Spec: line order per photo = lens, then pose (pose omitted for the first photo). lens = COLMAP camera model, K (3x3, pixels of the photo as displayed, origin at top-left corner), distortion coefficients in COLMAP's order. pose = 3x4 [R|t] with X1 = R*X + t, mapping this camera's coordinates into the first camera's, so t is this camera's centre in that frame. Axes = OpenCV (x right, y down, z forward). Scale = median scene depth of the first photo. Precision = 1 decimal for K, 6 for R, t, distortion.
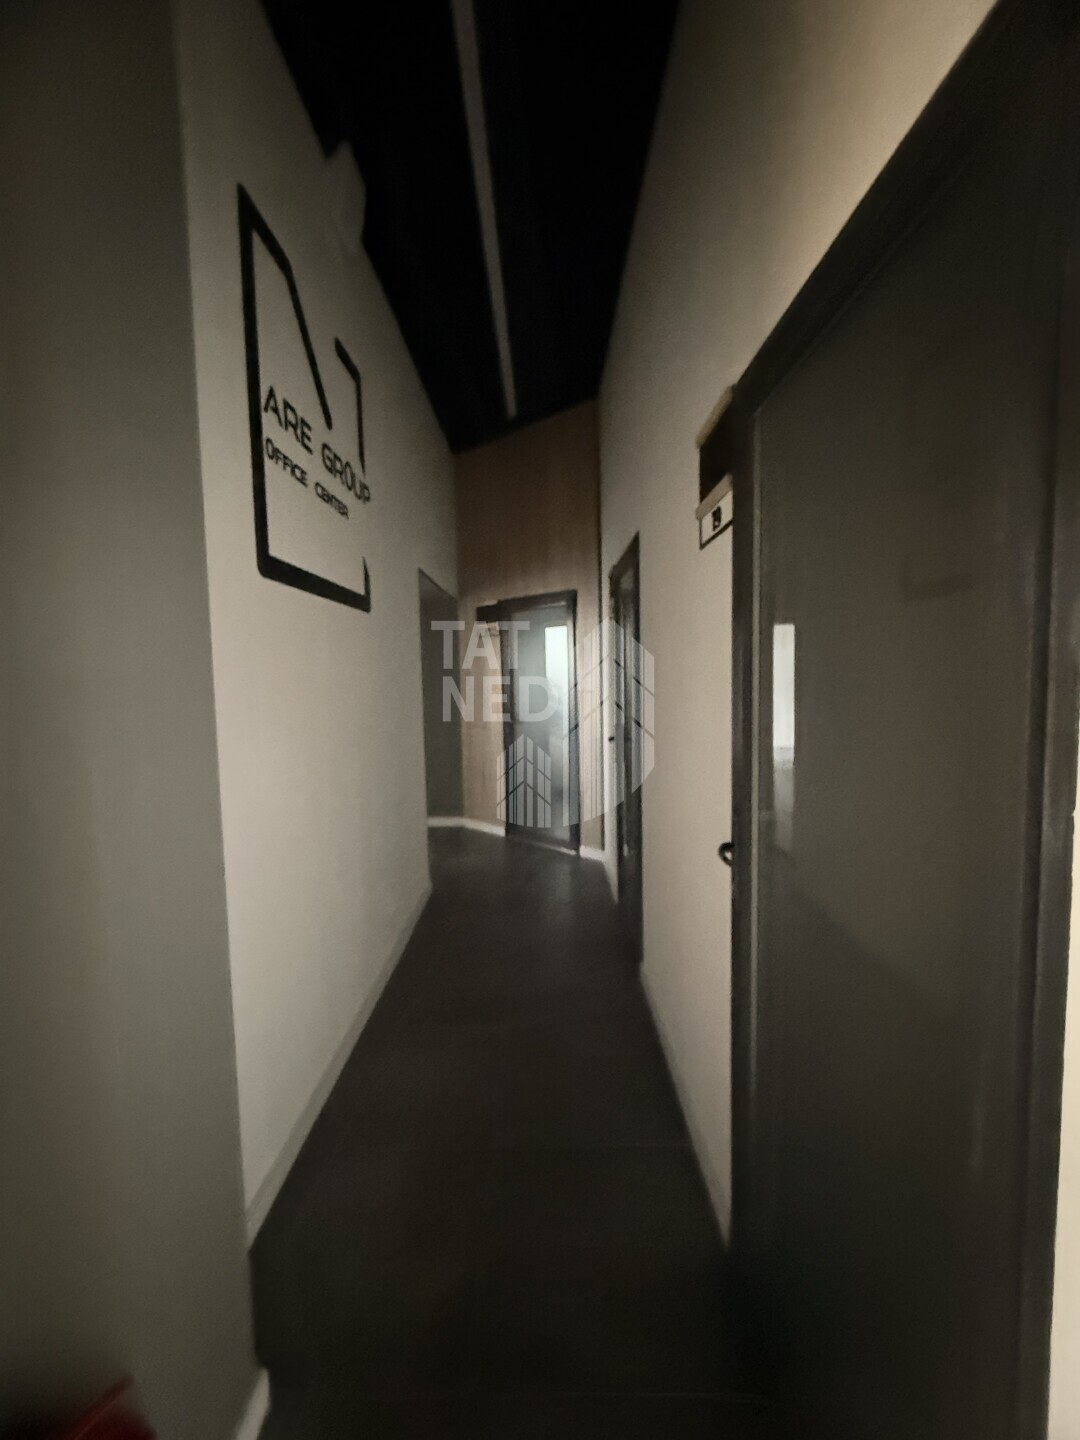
lens RADIAL K [[580.0, 0, 543.9], [0, 580.0, 713.2], [0, 0, 1]] dist [-0.000940, 0.000434]
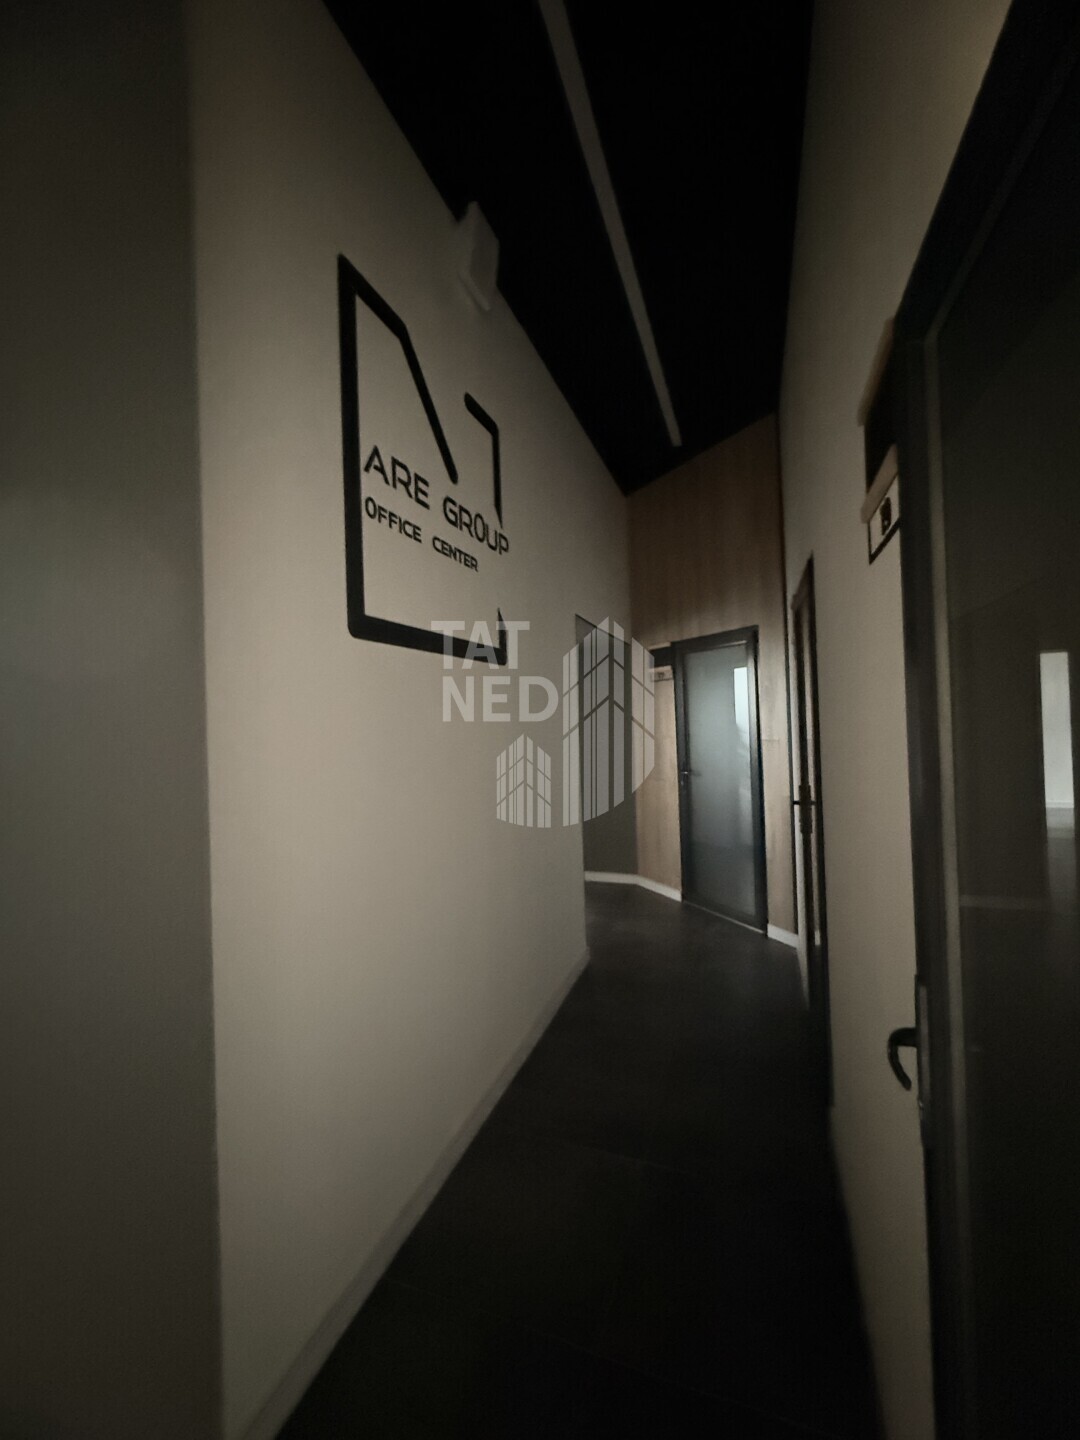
lens RADIAL K [[580.0, 0, 543.9], [0, 580.0, 713.2], [0, 0, 1]] dist [-0.000940, 0.000434]
pose [[0.940983, -0.014967, -0.338122, 0.094392], [-0.008934, 0.997575, -0.069022, -0.034740], [0.338335, 0.067969, 0.938568, 0.154425]]
